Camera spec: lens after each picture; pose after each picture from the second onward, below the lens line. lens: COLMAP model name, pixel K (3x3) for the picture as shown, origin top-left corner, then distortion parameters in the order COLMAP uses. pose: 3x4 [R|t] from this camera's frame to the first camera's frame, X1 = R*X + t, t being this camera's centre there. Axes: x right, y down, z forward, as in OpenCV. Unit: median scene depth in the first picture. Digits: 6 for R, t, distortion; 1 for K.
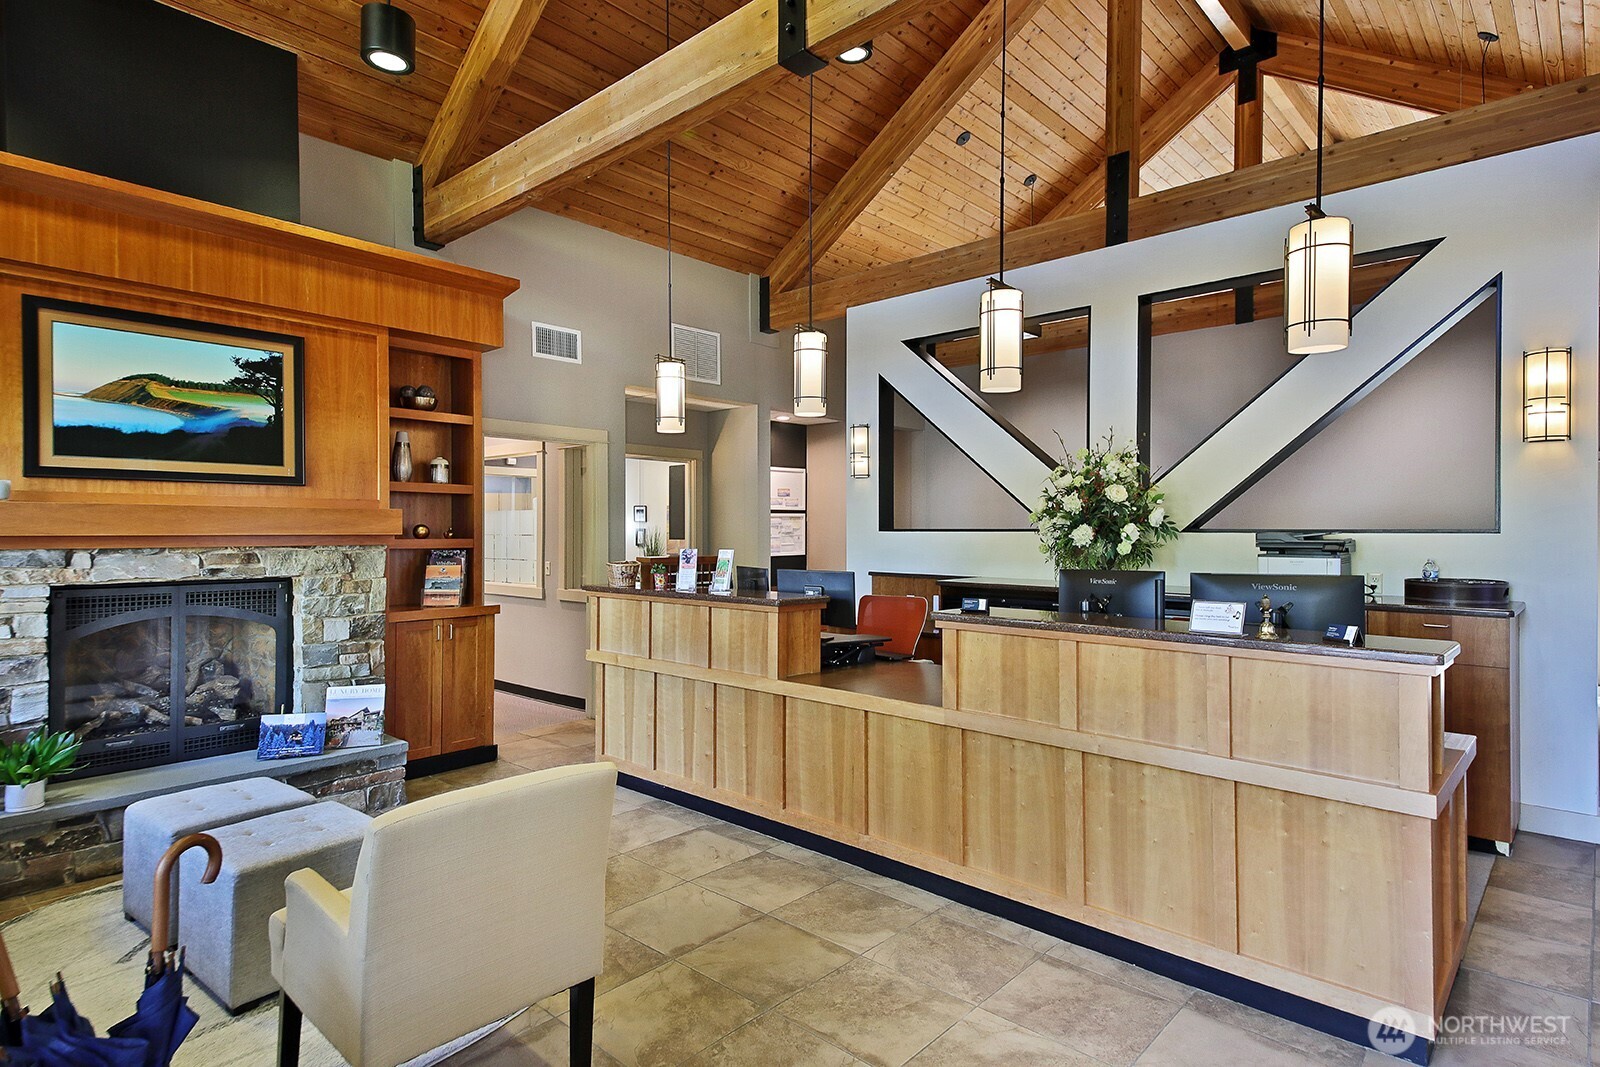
lens RADIAL K [[857.9, 0, 800.0], [0, 857.9, 533.5], [0, 0, 1]] dist [-0.000956, -0.001135]
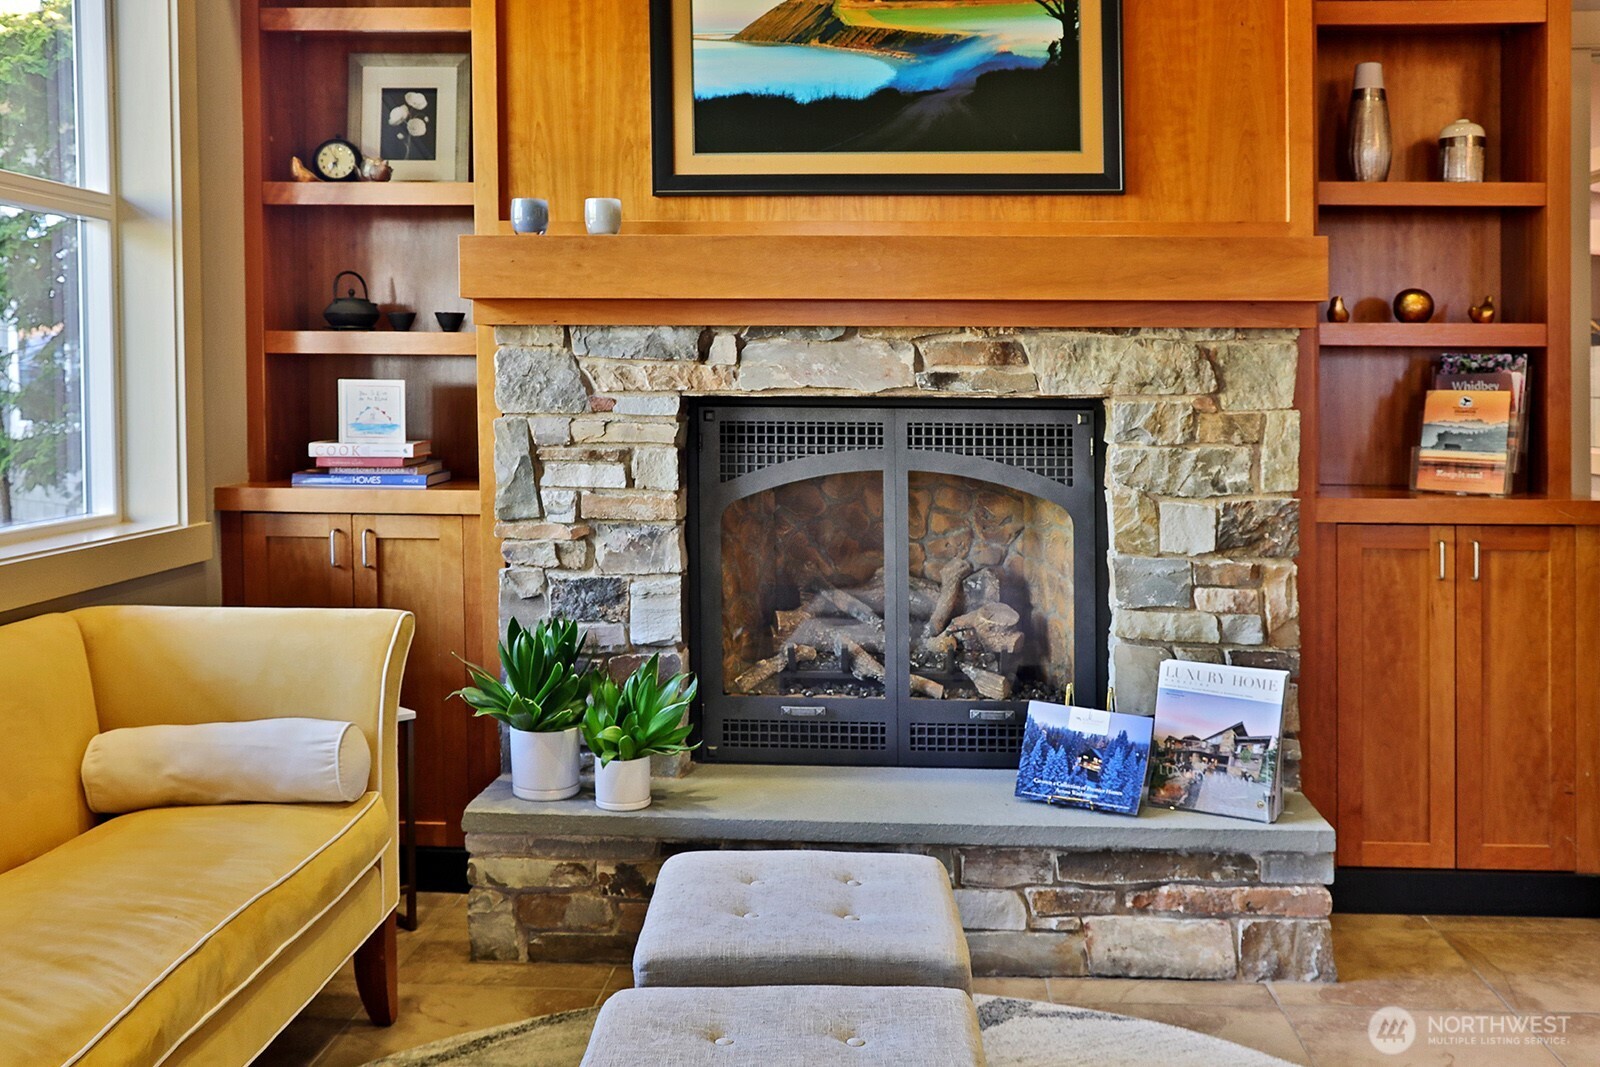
lens RADIAL K [[1538.9, 0, 802.0], [0, 1538.9, 365.6], [0, 0, 1]] dist [-0.019552, 0.004250]
pose [[0.618744, 0.001313, -0.785591, -0.060943], [-0.009865, 0.999933, -0.006099, 0.039762], [0.785530, 0.011524, 0.618716, 0.389337]]
